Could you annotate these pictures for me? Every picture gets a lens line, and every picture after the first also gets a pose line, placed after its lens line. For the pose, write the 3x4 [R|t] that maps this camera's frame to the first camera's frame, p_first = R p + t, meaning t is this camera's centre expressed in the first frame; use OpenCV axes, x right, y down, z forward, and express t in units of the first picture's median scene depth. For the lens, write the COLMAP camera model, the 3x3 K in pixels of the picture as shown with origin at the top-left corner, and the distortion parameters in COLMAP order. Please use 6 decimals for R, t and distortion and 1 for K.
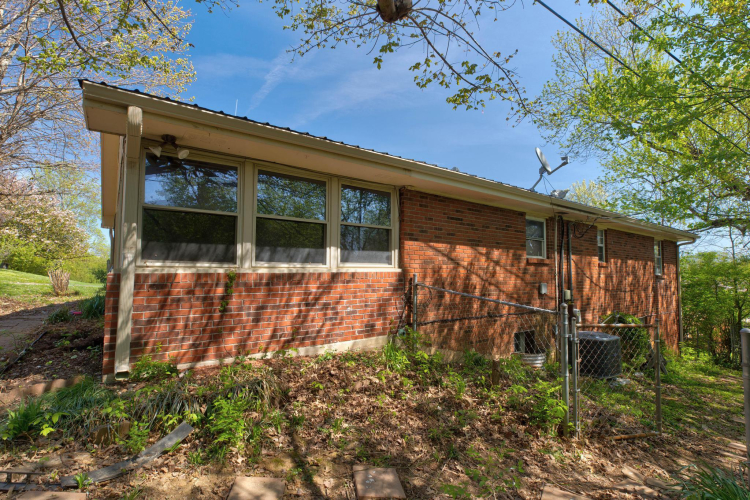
lens RADIAL K [[342.3, 0, 376.1], [0, 342.3, 252.4], [0, 0, 1]] dist [0.004294, -0.000141]
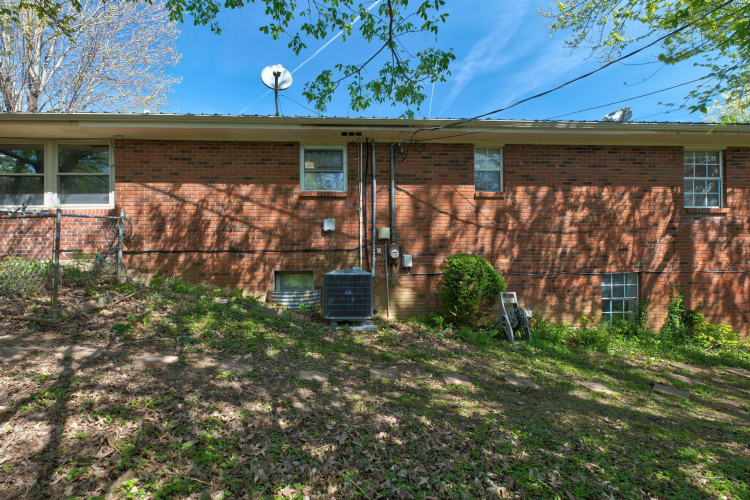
lens RADIAL K [[342.3, 0, 393.8], [0, 342.3, 264.6], [0, 0, 1]] dist [0.004294, -0.000141]
pose [[0.855793, -0.033918, -0.516206, 1.361814], [0.054572, 0.998200, 0.024884, 0.244505], [0.514432, -0.049465, 0.856103, 0.410137]]
